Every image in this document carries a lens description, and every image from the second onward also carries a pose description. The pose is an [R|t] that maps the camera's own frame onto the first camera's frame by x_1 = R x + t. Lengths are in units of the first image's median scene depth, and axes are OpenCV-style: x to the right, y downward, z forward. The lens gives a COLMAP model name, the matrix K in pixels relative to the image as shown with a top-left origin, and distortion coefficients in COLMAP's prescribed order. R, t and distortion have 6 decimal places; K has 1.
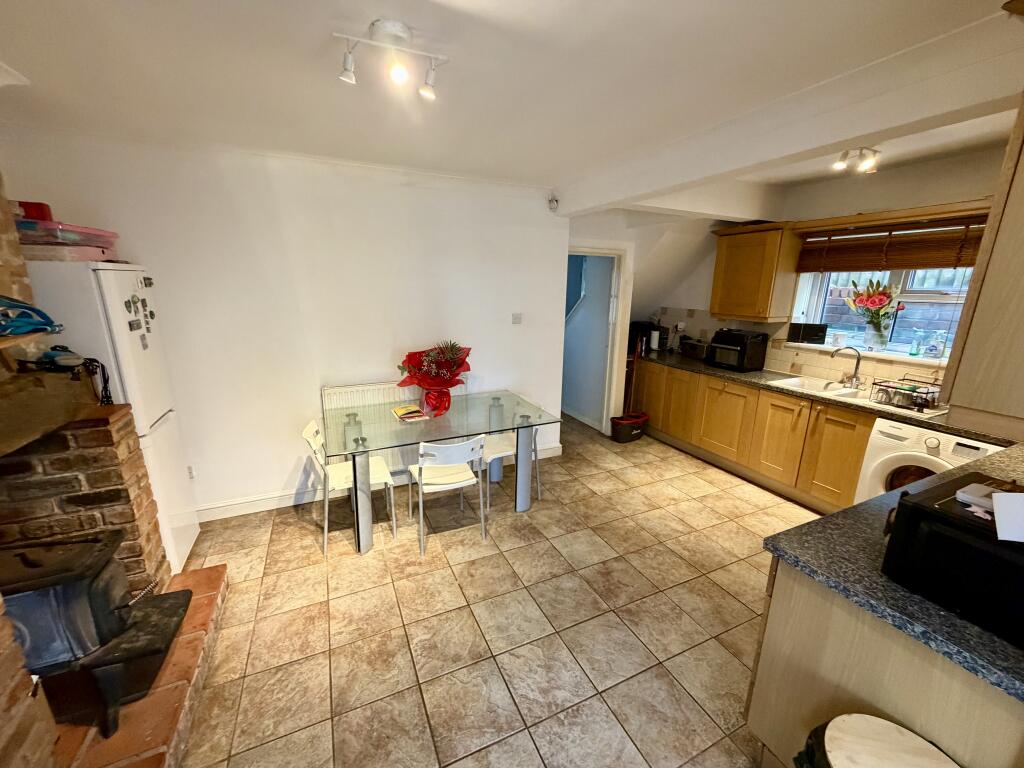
lens RADIAL K [[407.7, 0, 509.9], [0, 407.7, 385.5], [0, 0, 1]] dist [-0.001893, 0.000381]
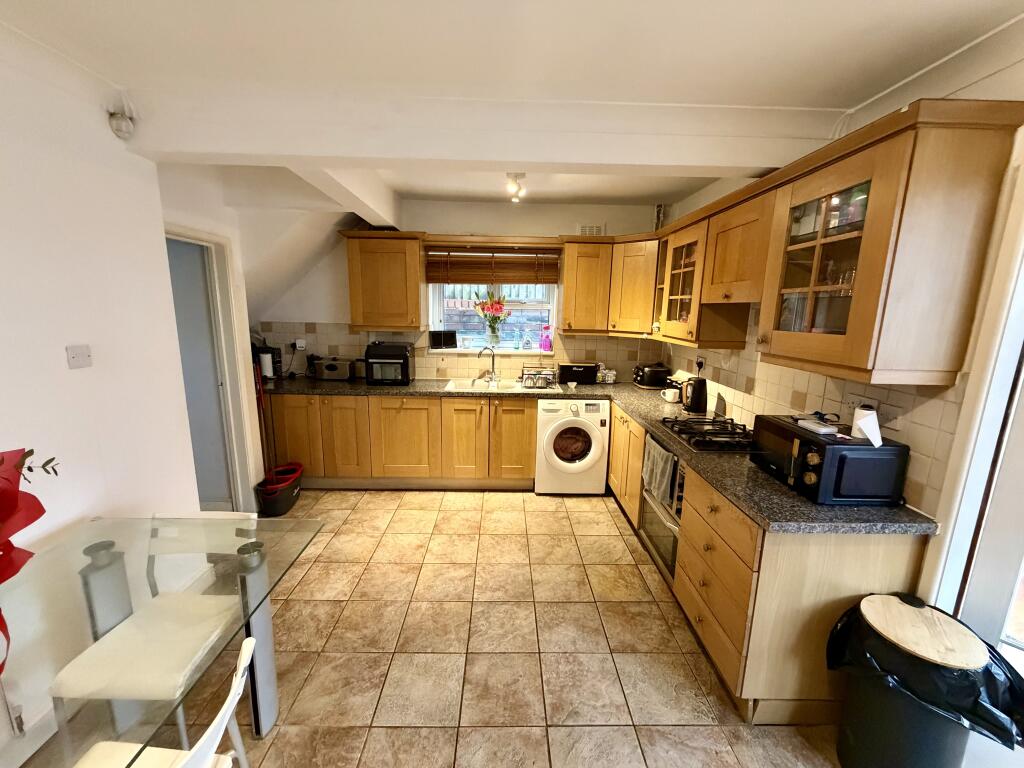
lens RADIAL K [[407.7, 0, 510.3], [0, 407.7, 384.2], [0, 0, 1]] dist [-0.001893, 0.000381]
pose [[0.406346, -0.174952, 0.896813, -0.200149], [0.205947, 0.973778, 0.096652, -0.082248], [-0.890207, 0.145422, 0.431722, 0.398831]]
